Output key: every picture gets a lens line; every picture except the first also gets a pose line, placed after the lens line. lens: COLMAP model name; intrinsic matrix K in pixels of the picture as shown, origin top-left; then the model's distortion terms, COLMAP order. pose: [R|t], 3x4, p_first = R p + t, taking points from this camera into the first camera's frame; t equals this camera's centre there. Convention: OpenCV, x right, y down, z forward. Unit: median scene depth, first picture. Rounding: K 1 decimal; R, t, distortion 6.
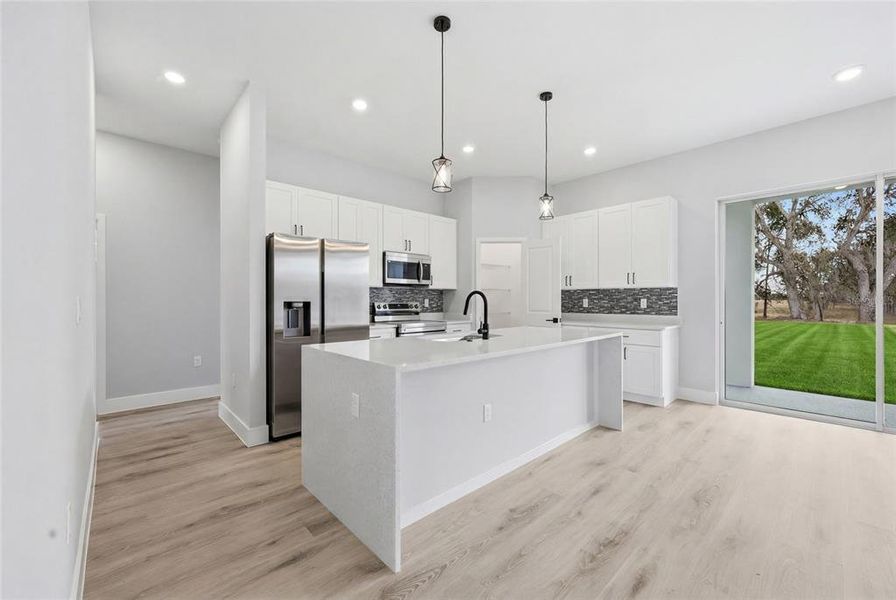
lens RADIAL K [[364.3, 0, 450.5], [0, 364.3, 296.8], [0, 0, 1]] dist [-0.003462, 0.001479]
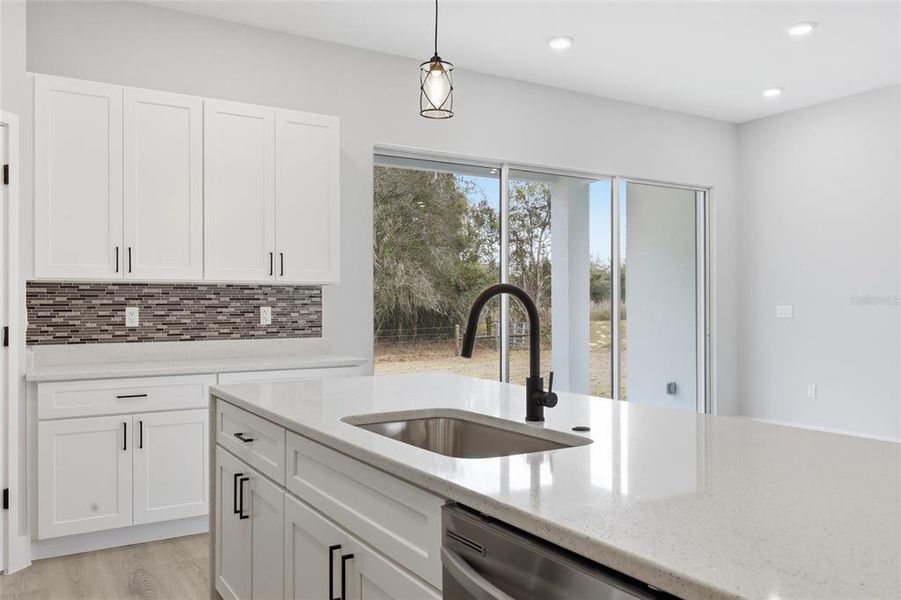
lens RADIAL K [[714.6, 0, 445.8], [0, 714.6, 301.0], [0, 0, 1]] dist [0.004808, -0.001889]
pose [[0.221010, 0.006433, 0.975250, -0.514460], [-0.006258, 0.999967, -0.005178, 0.001869], [-0.975251, -0.004959, 0.221043, 0.785154]]
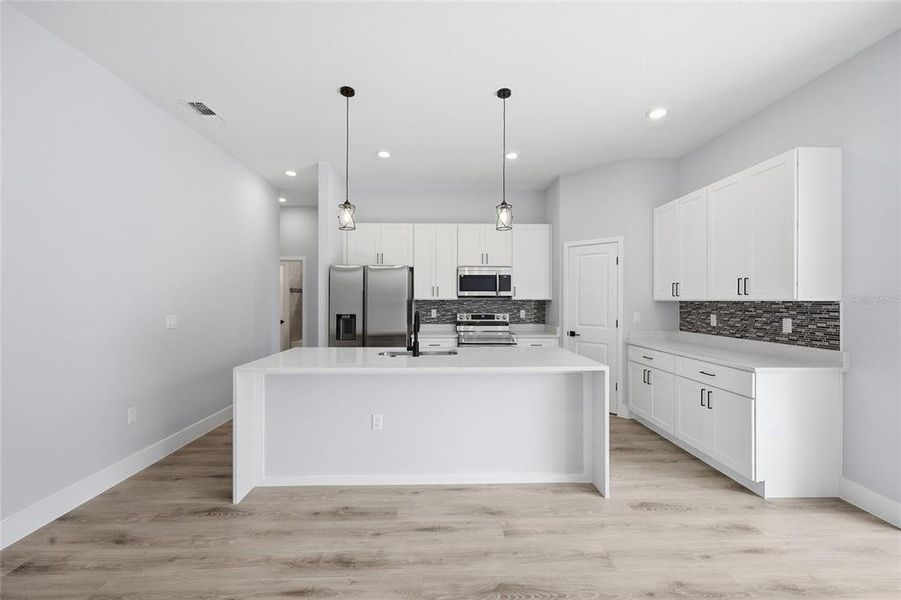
lens RADIAL K [[366.3, 0, 453.0], [0, 366.3, 302.8], [0, 0, 1]] dist [-0.003462, 0.001479]
pose [[0.745823, 0.006380, -0.666113, 0.746117], [0.003917, 0.999895, 0.013962, -0.045461], [0.666132, -0.013022, 0.745720, 0.235770]]
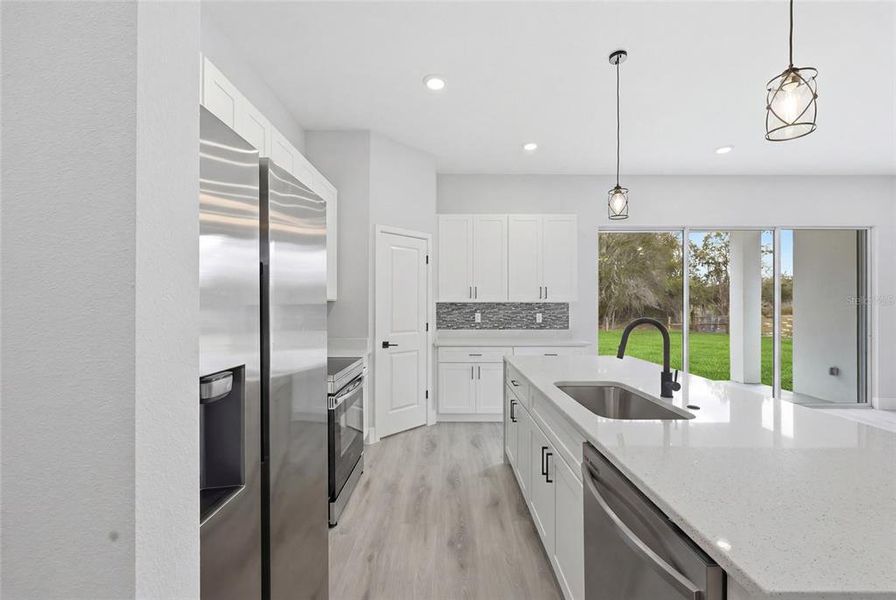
lens RADIAL K [[364.3, 0, 444.8], [0, 364.3, 301.8], [0, 0, 1]] dist [-0.003462, 0.001479]
pose [[0.693029, 0.004797, 0.720894, -0.517764], [-0.008546, 0.999962, 0.001562, -0.036530], [-0.720859, -0.007243, 0.693044, 0.713532]]
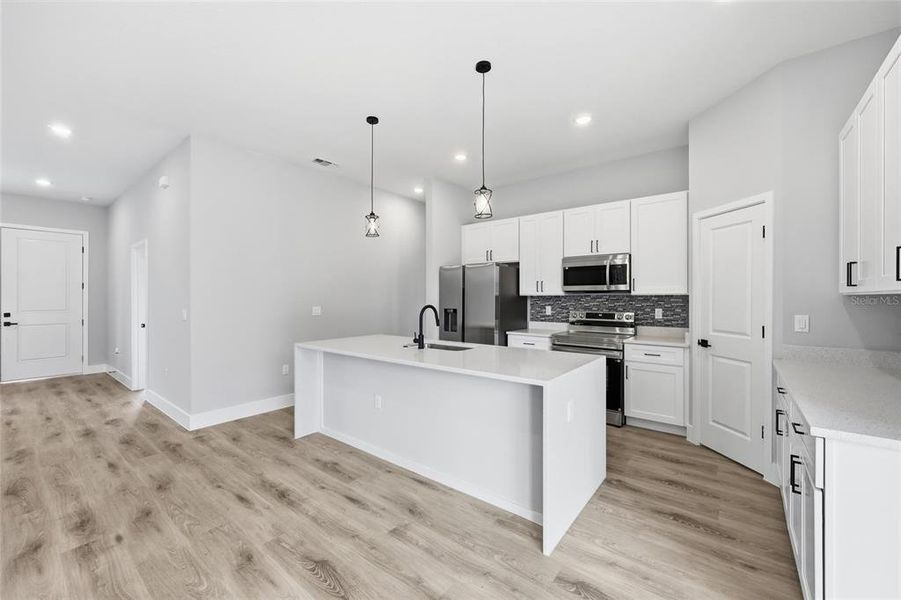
lens RADIAL K [[366.3, 0, 450.3], [0, 366.3, 301.7], [0, 0, 1]] dist [-0.003462, 0.001479]
pose [[0.132703, 0.012334, -0.991079, 1.028951], [0.009356, 0.999862, 0.013696, -0.036071], [0.991112, -0.011090, 0.132569, 0.794131]]
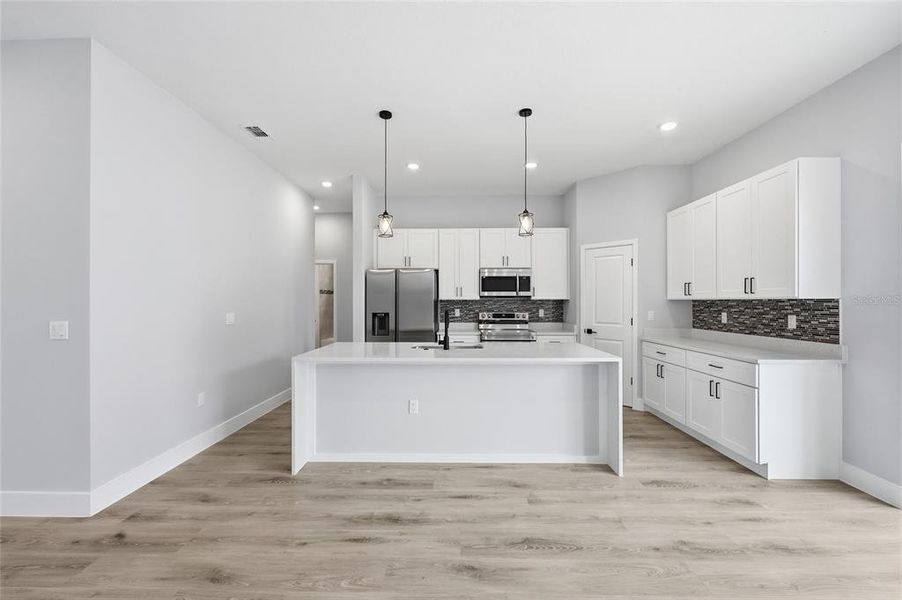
lens RADIAL K [[366.7, 0, 452.6], [0, 366.7, 302.0], [0, 0, 1]] dist [-0.003462, 0.001479]
pose [[0.715886, 0.000857, -0.698217, 0.792940], [0.006266, 0.999951, 0.007652, -0.039077], [0.698189, -0.009853, 0.715846, 0.139090]]
